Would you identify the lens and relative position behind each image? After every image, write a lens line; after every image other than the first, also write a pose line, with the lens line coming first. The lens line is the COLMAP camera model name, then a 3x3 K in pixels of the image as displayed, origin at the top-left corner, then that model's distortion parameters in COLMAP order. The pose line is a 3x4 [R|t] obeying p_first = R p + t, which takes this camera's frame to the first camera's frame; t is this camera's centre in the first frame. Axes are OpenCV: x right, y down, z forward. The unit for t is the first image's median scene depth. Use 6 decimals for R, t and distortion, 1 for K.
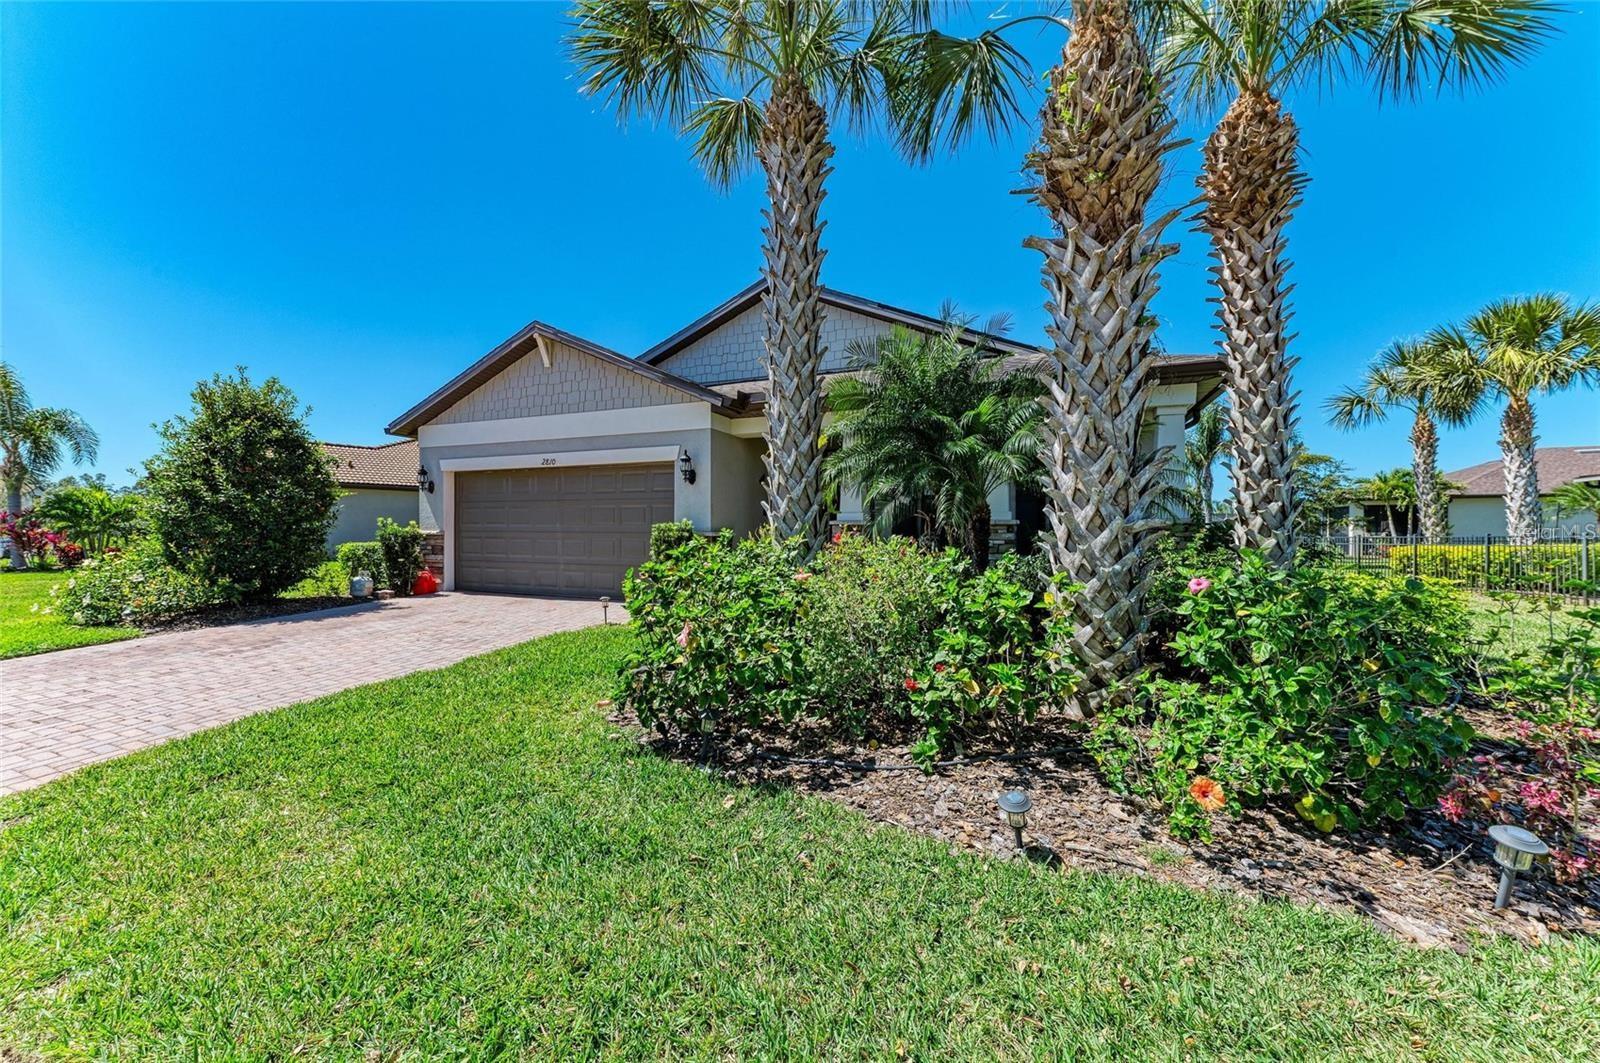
lens RADIAL K [[613.9, 0, 796.5], [0, 613.9, 534.9], [0, 0, 1]] dist [0.003699, 0.000127]
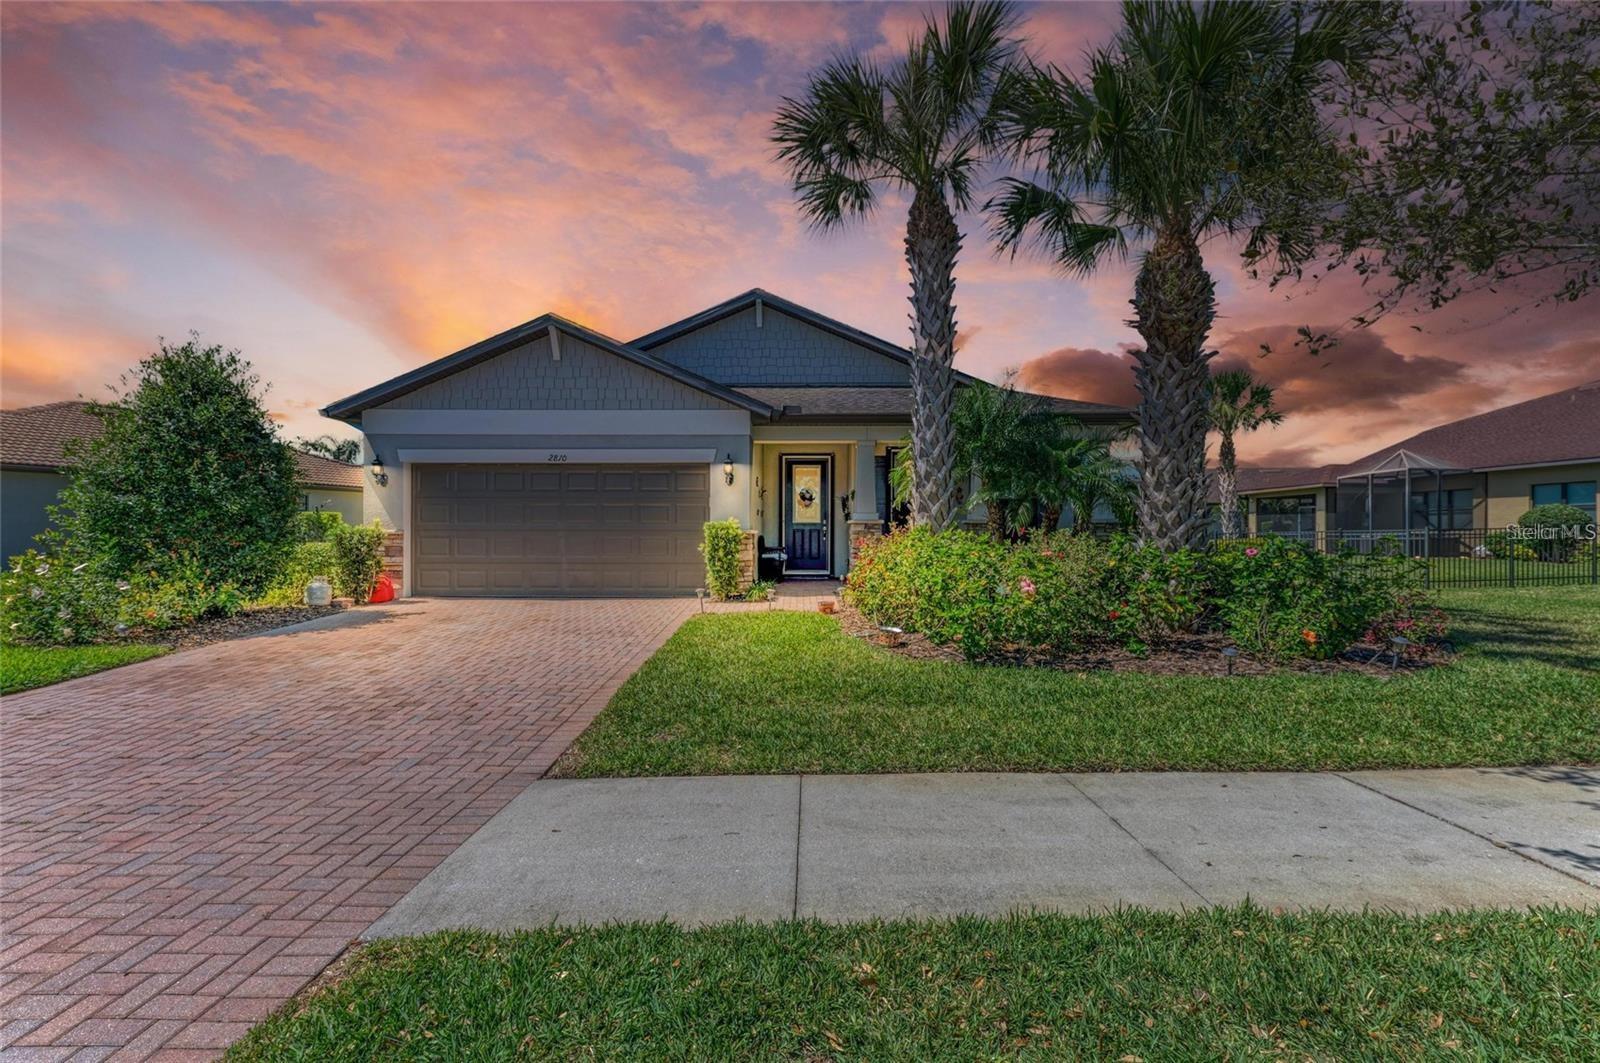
lens RADIAL K [[696.2, 0, 803.1], [0, 696.2, 526.5], [0, 0, 1]] dist [-0.002434, -0.000046]
pose [[0.925783, 0.000877, 0.378054, -0.471780], [0.004975, 0.999882, -0.014501, 0.007434], [-0.378022, 0.015306, 0.925670, -0.162504]]
